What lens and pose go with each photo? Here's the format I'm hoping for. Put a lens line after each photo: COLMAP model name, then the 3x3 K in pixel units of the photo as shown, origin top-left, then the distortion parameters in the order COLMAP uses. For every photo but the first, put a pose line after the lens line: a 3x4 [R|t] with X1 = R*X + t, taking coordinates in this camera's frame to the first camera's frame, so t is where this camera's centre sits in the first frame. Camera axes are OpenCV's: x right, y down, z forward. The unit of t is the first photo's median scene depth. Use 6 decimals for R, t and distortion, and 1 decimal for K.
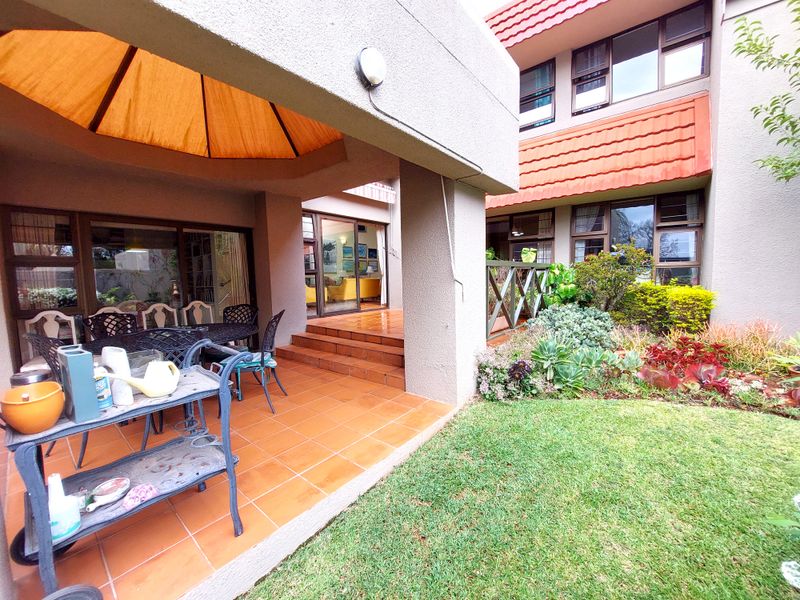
lens RADIAL K [[328.7, 0, 396.0], [0, 328.7, 301.4], [0, 0, 1]] dist [-0.000018, 0.000157]
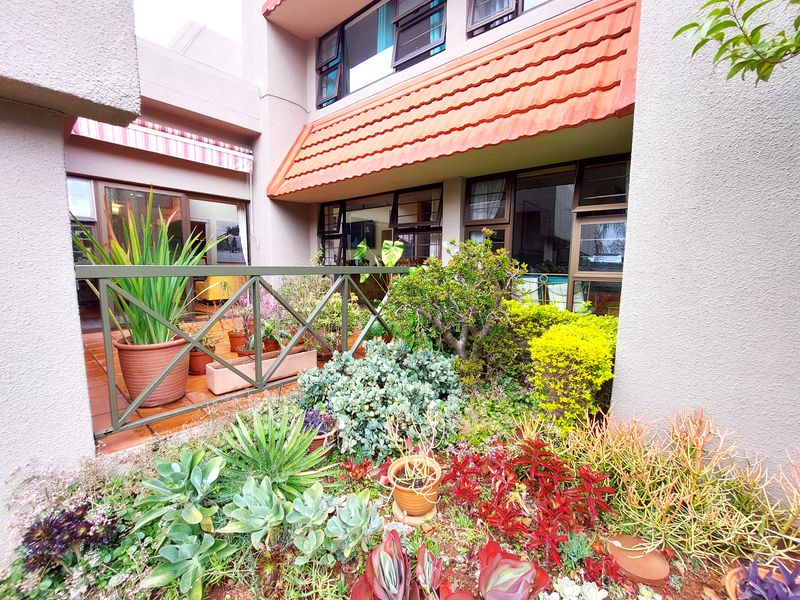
lens RADIAL K [[328.7, 0, 403.9], [0, 328.7, 298.3], [0, 0, 1]] dist [-0.000018, 0.000157]
pose [[0.999102, 0.039657, -0.014917, 0.482895], [-0.039260, 0.998890, 0.026015, -0.070672], [0.015932, -0.025406, 0.999550, 0.372545]]
